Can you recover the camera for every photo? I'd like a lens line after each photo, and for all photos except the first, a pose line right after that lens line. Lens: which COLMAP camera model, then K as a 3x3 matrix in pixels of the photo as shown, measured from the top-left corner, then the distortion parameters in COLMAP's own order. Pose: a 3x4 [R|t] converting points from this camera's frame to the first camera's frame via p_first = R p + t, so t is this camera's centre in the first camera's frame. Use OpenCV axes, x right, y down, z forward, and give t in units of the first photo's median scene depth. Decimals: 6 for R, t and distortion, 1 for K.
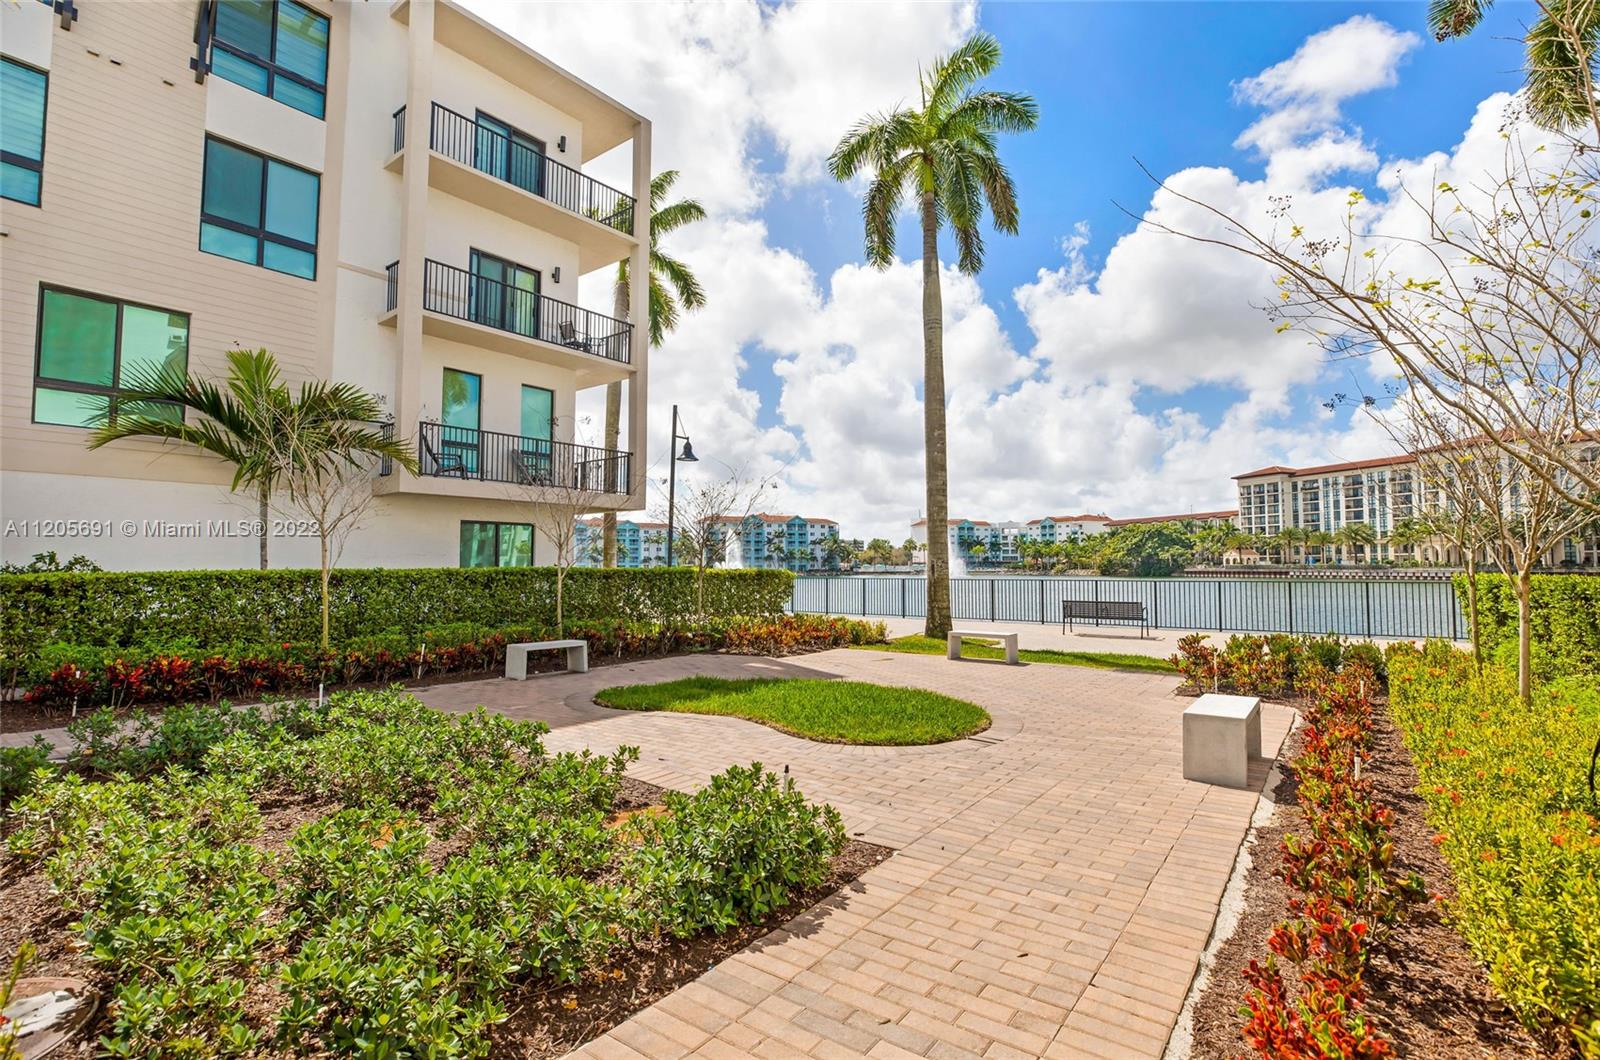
lens RADIAL K [[751.1, 0, 809.1], [0, 751.1, 531.5], [0, 0, 1]] dist [-0.030565, 0.000269]
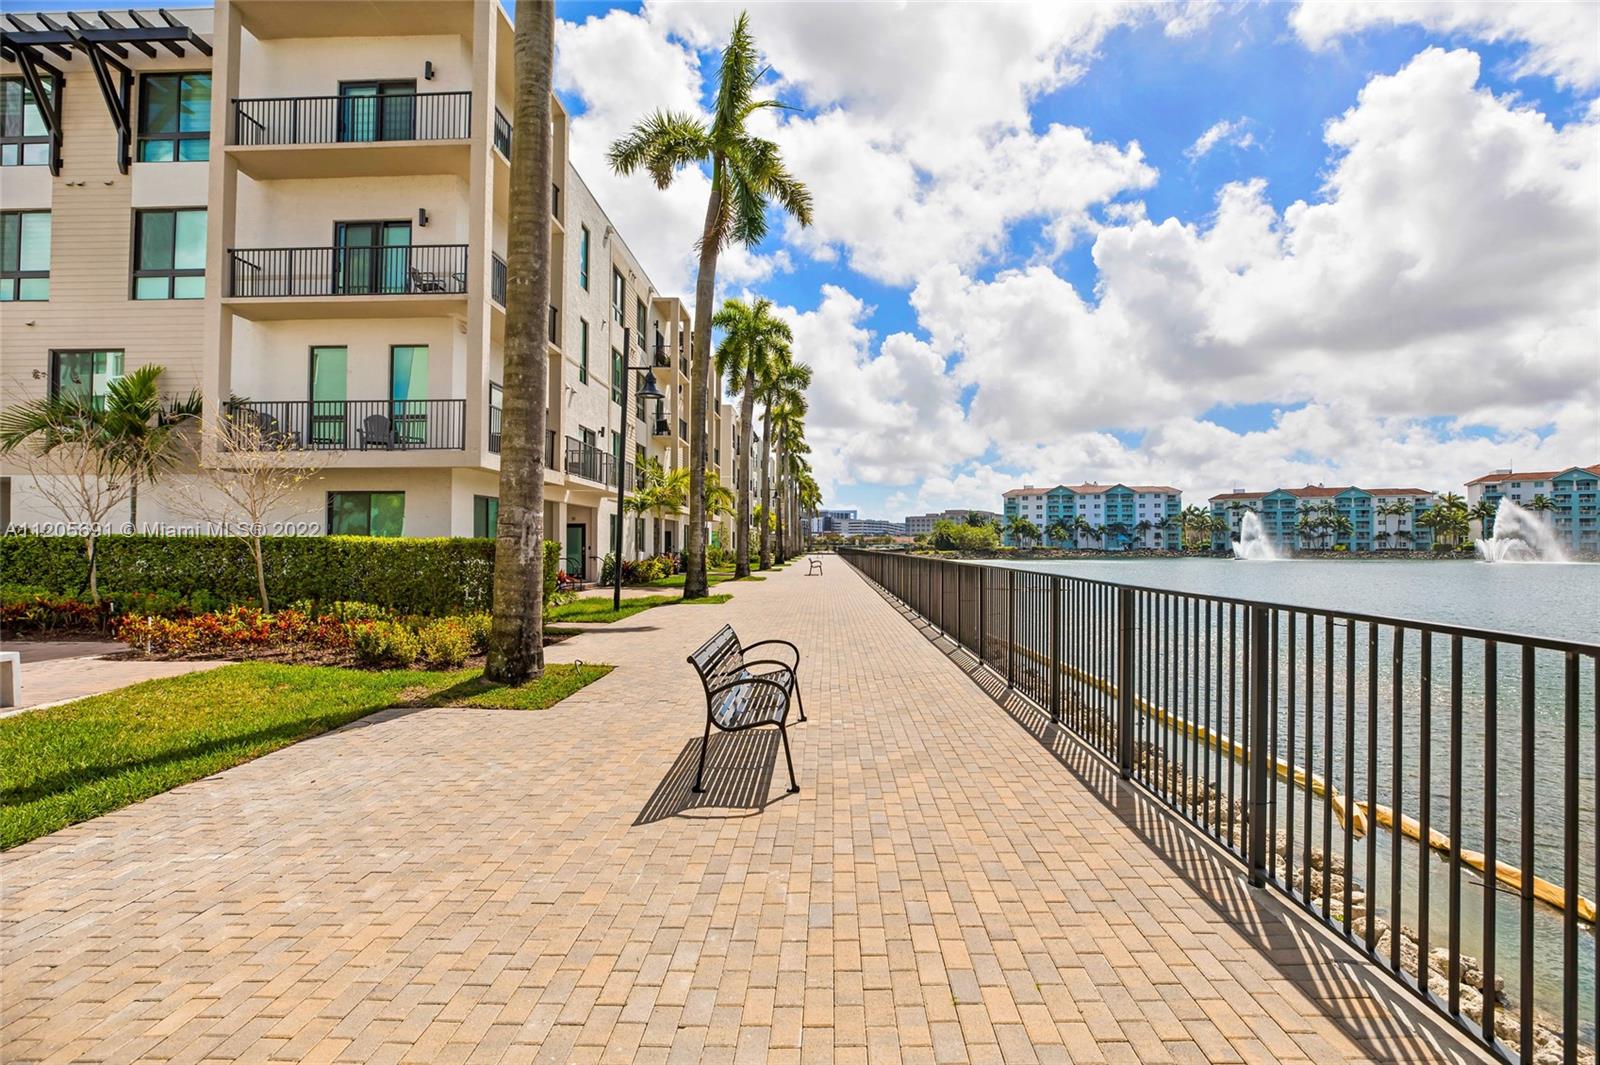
lens RADIAL K [[751.1, 0, 809.1], [0, 751.1, 534.0], [0, 0, 1]] dist [-0.030565, 0.000269]
pose [[0.584268, -0.007602, -0.811525, 0.068328], [0.034131, 0.999302, 0.015212, 0.004580], [0.810843, -0.036586, 0.584120, 0.085688]]
